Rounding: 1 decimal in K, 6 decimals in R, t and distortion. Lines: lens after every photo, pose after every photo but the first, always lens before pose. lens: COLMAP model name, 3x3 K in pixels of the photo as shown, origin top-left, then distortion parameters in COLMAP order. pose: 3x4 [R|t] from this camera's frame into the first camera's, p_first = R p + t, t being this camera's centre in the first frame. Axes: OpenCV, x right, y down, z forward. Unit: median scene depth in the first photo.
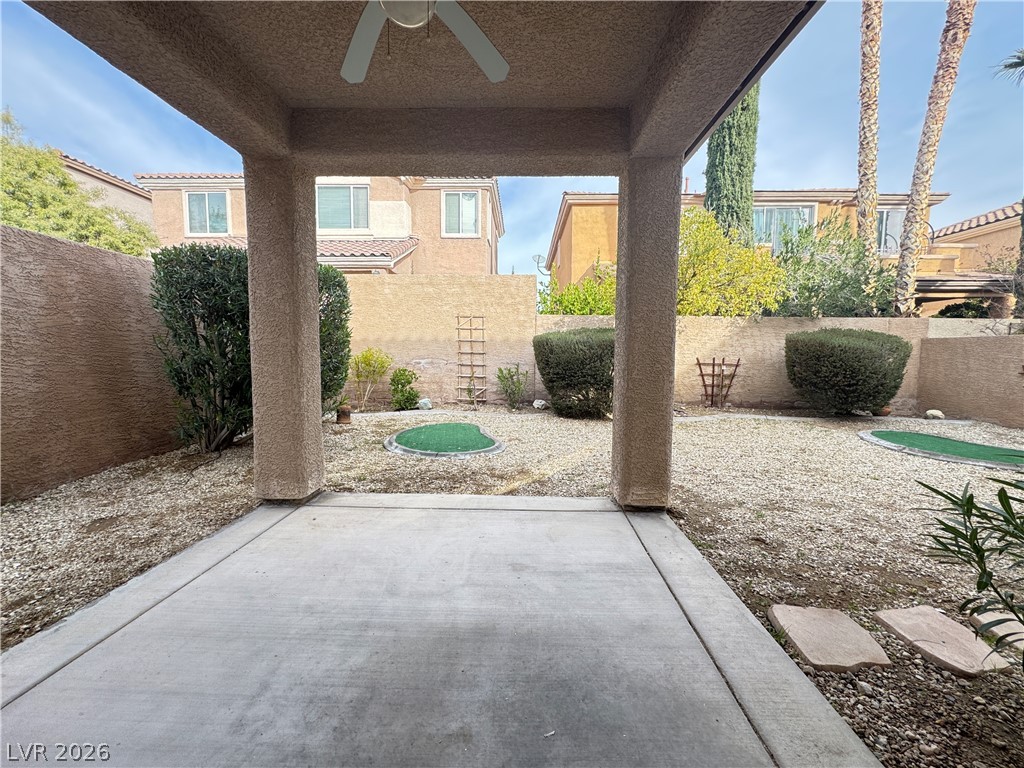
lens RADIAL K [[412.6, 0, 512.2], [0, 412.6, 383.4], [0, 0, 1]] dist [-0.004234, 0.000984]
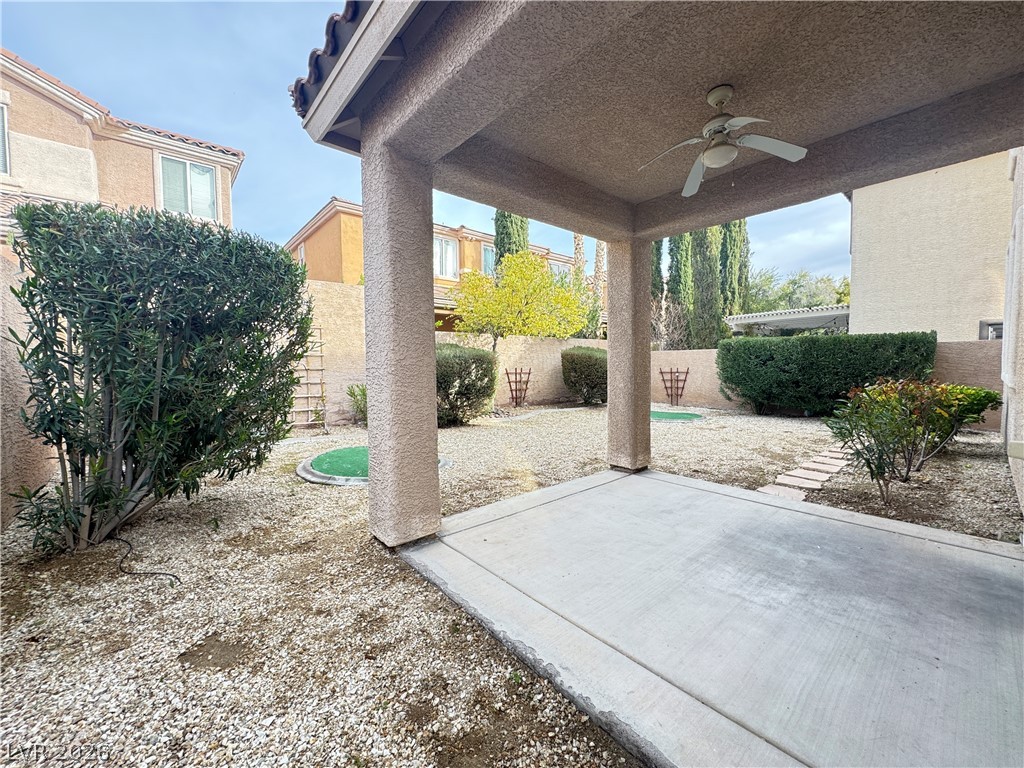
lens RADIAL K [[412.6, 0, 516.1], [0, 412.6, 384.0], [0, 0, 1]] dist [-0.004234, 0.000984]
pose [[0.731565, -0.050858, 0.679872, -0.772201], [0.069162, 0.997605, 0.000206, -0.027720], [-0.678254, 0.046871, 0.733331, 0.148591]]
